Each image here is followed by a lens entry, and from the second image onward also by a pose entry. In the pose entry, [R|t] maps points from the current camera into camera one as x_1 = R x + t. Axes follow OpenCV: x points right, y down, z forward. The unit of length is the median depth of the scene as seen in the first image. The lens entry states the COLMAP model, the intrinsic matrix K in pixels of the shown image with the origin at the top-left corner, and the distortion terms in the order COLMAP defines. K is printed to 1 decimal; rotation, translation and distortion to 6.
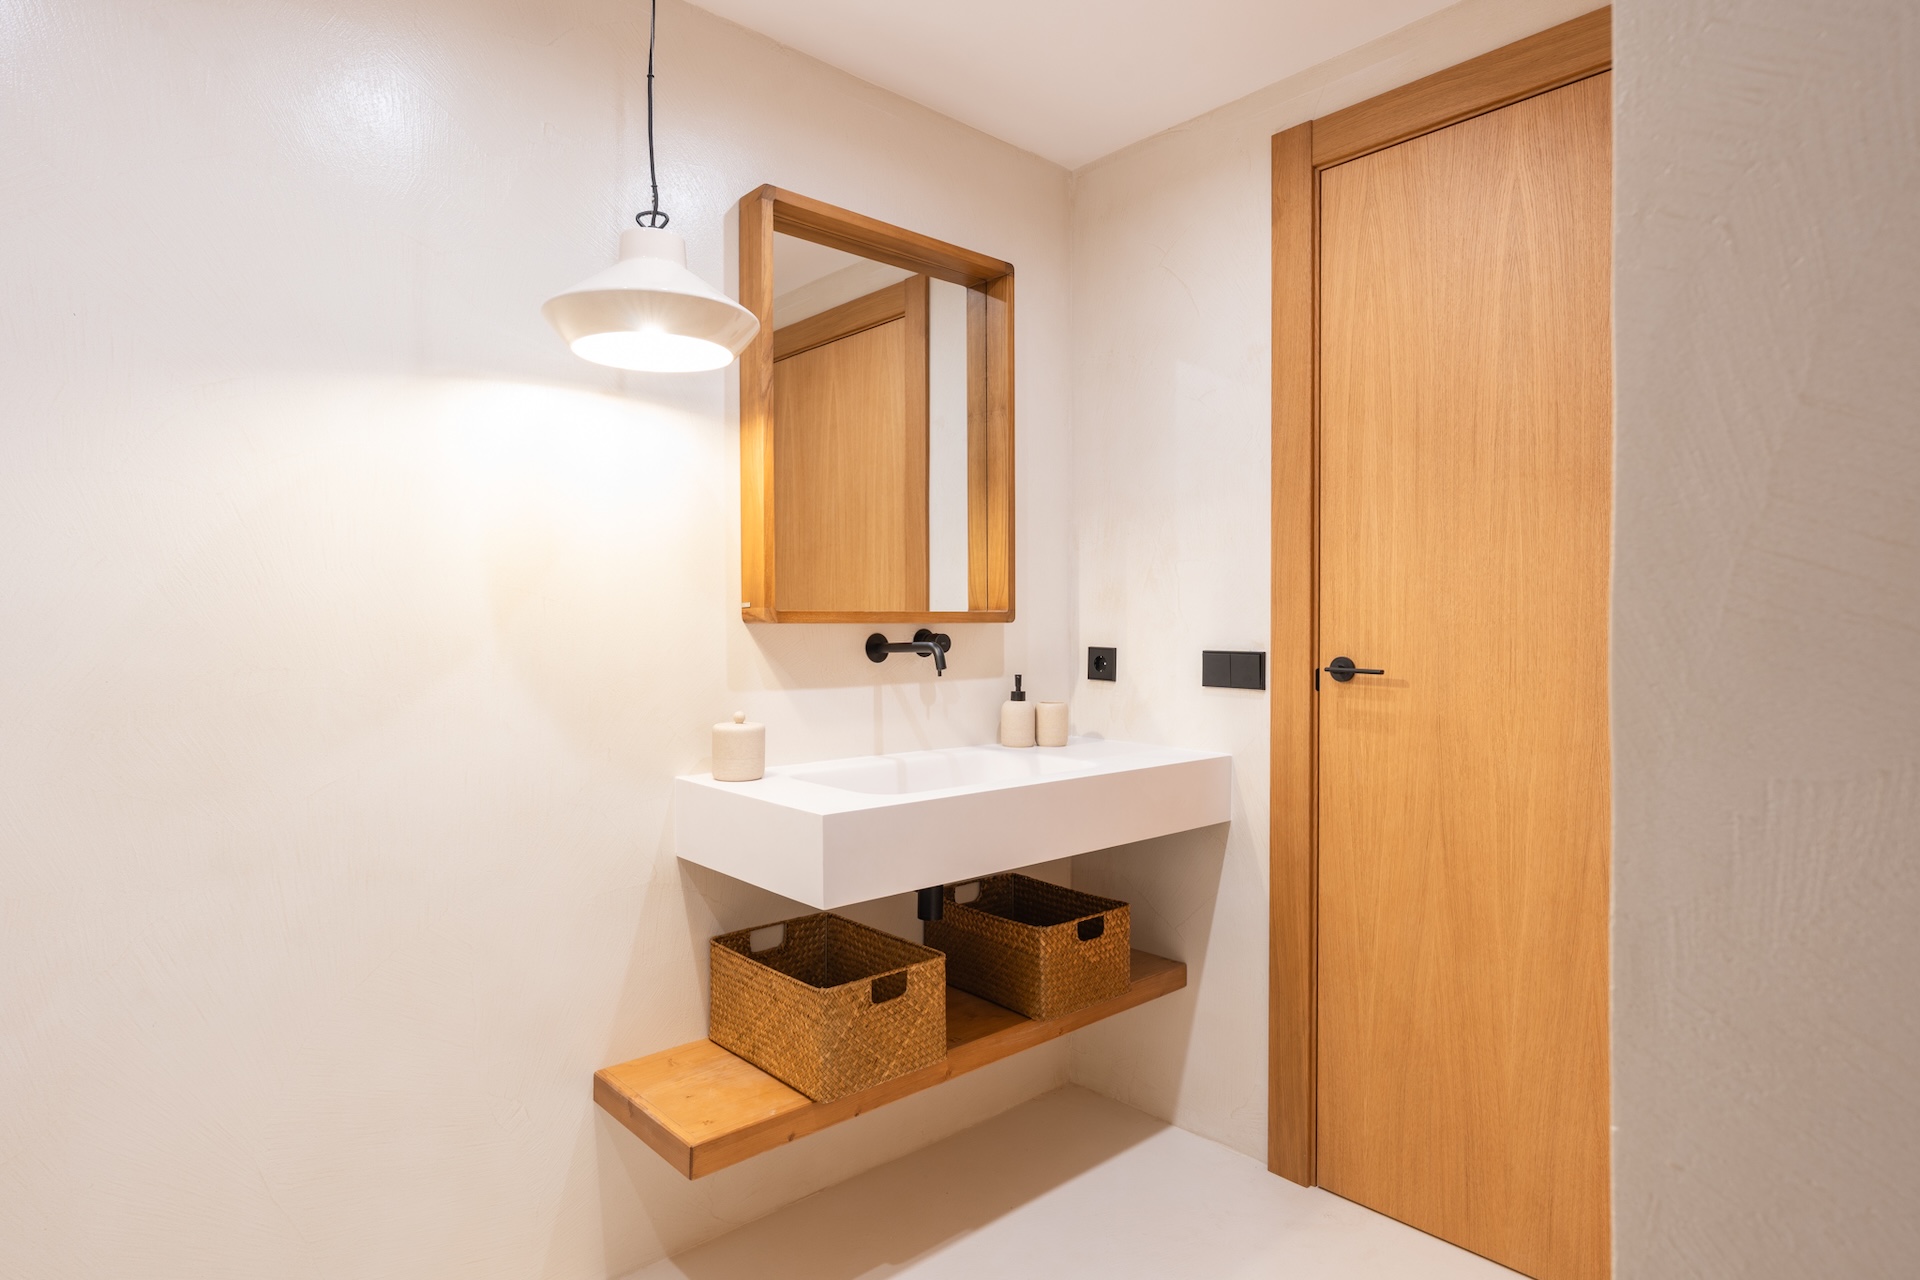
lens RADIAL K [[1036.2, 0, 960.0], [0, 1036.2, 640.0], [0, 0, 1]] dist [-0.005740, -0.000400]
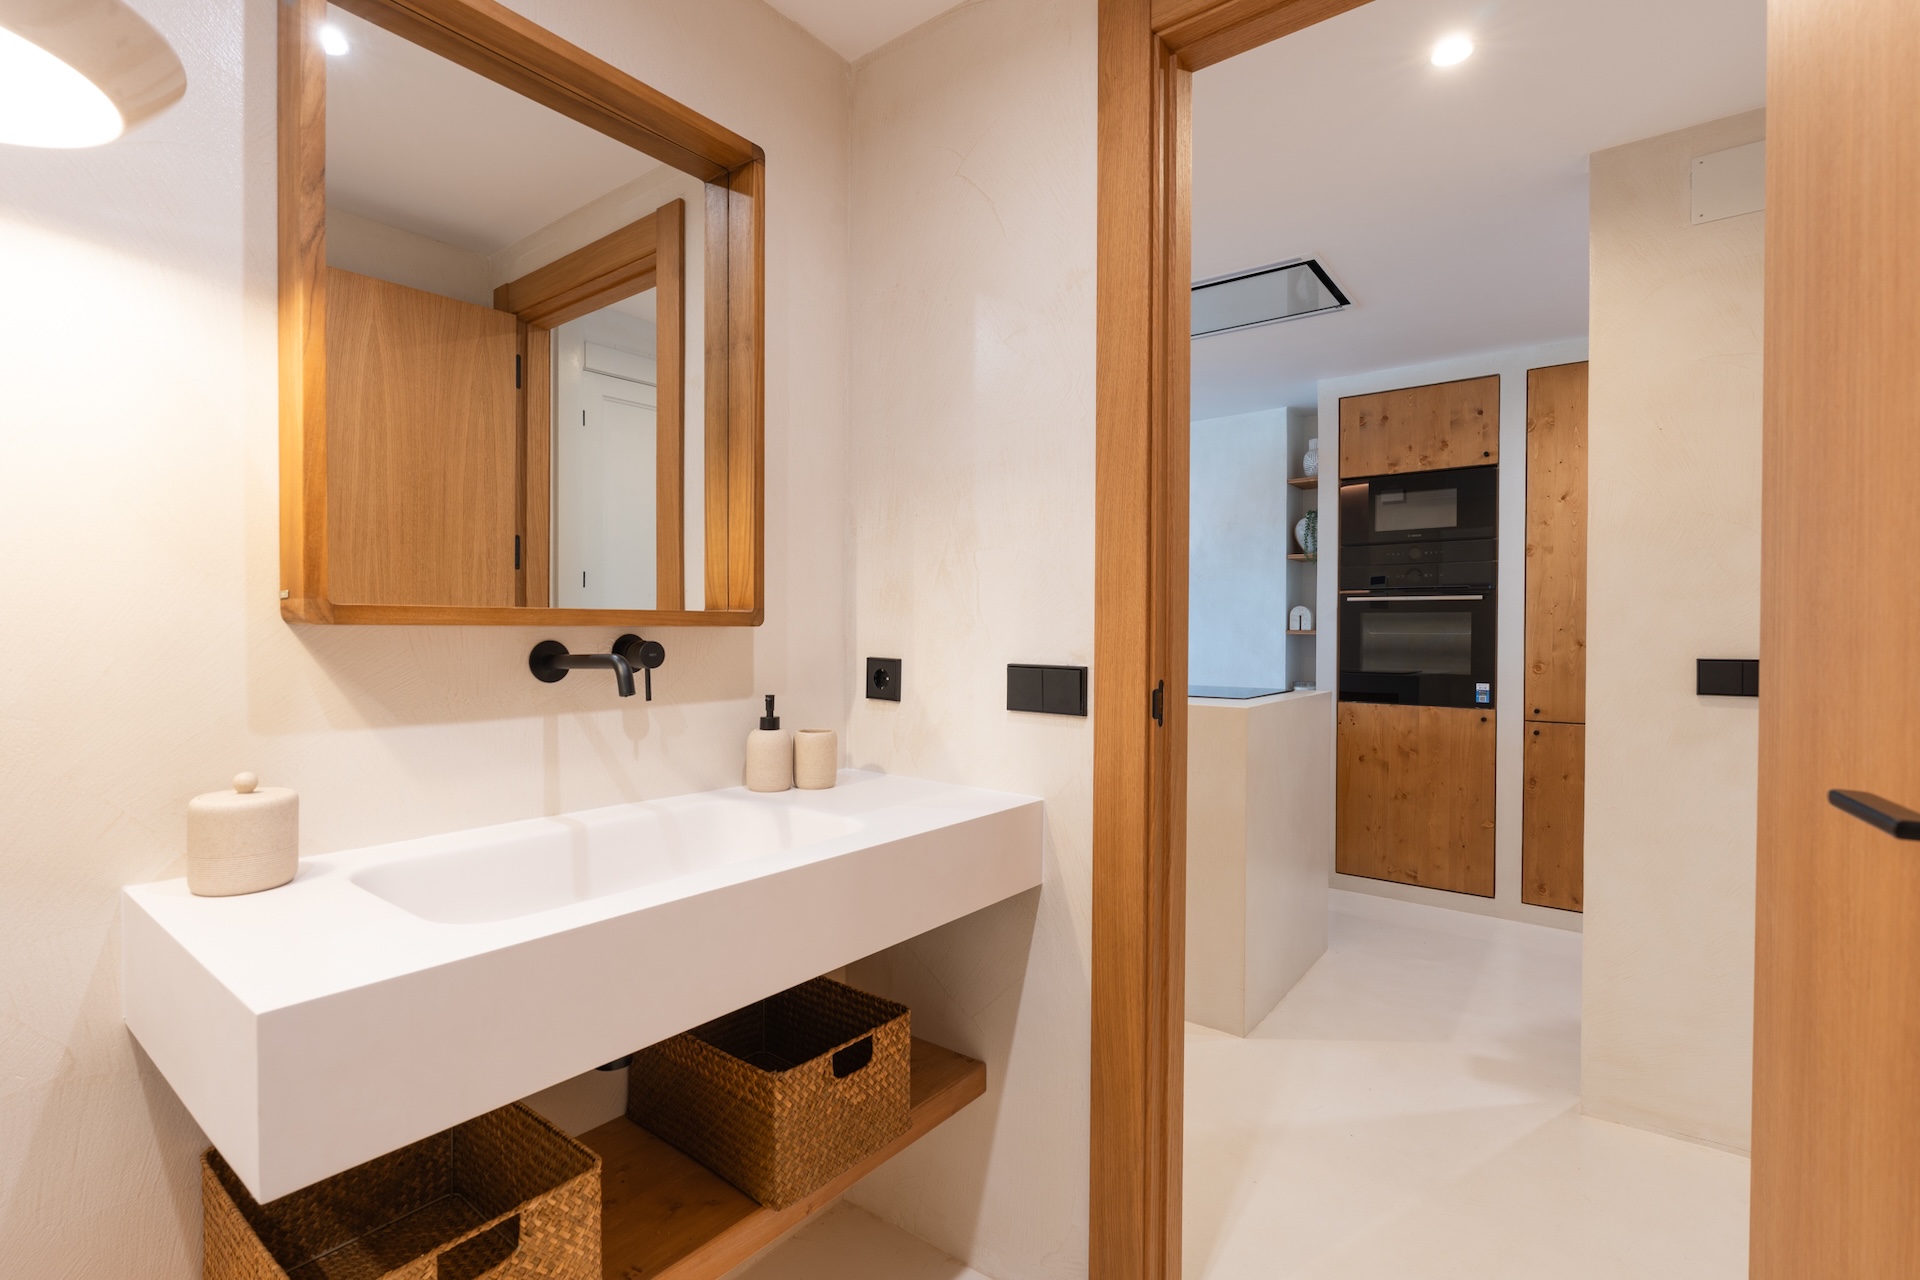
lens RADIAL K [[879.5, 0, 960.0], [0, 879.5, 640.0], [0, 0, 1]] dist [-0.008249, 0.001716]
pose [[0.983984, 0.004397, 0.178202, 0.088974], [-0.004102, 0.999990, -0.002021, -0.006914], [-0.178209, 0.001258, 0.983992, 0.389716]]
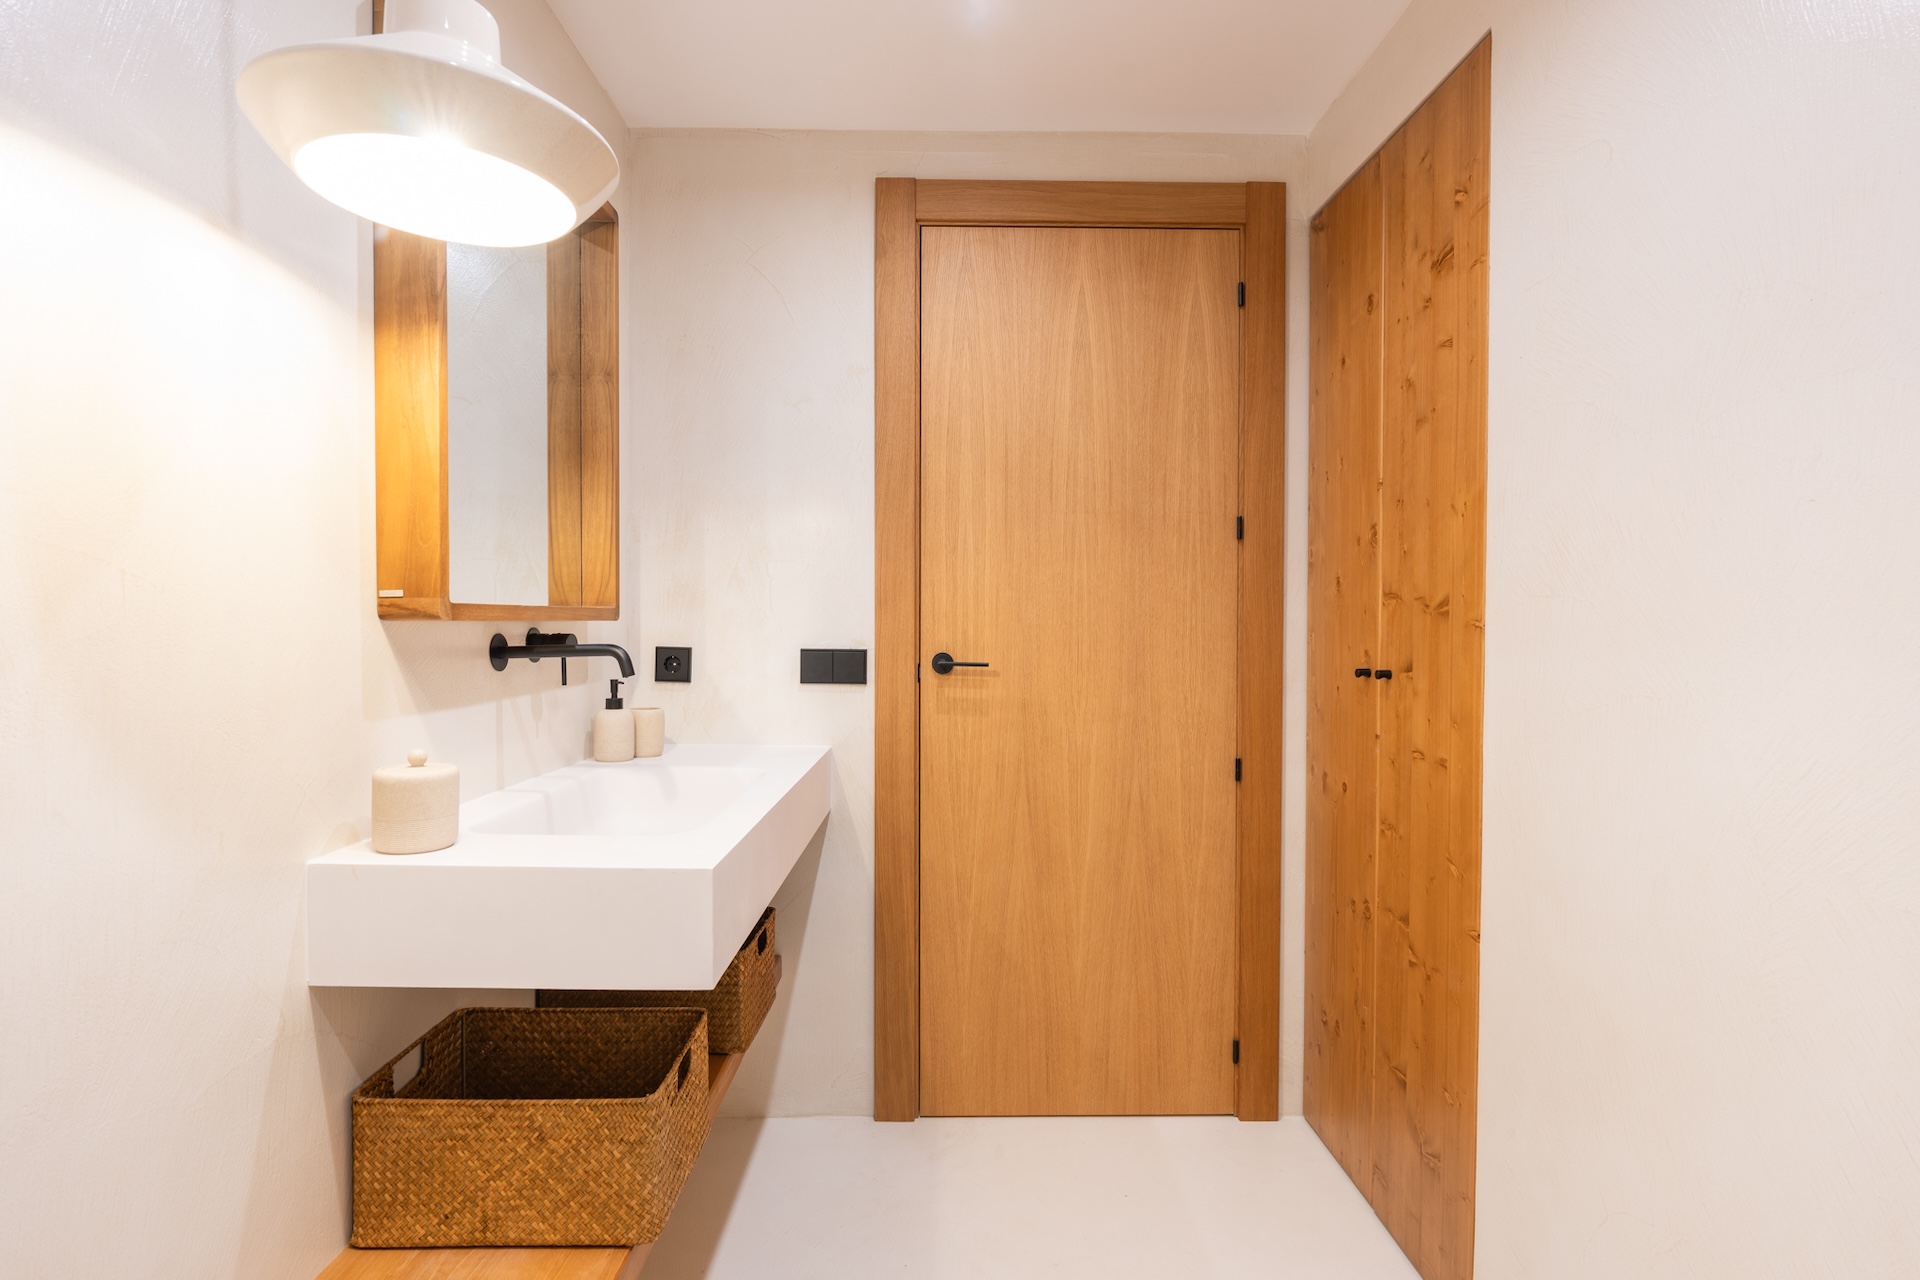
lens RADIAL K [[926.6, 0, 960.0], [0, 926.6, 640.0], [0, 0, 1]] dist [-0.008967, -0.000165]
pose [[0.660459, -0.008762, 0.750811, -0.388681], [0.005289, 0.999961, 0.007016, -0.004830], [-0.750843, -0.000663, 0.660480, 0.294282]]
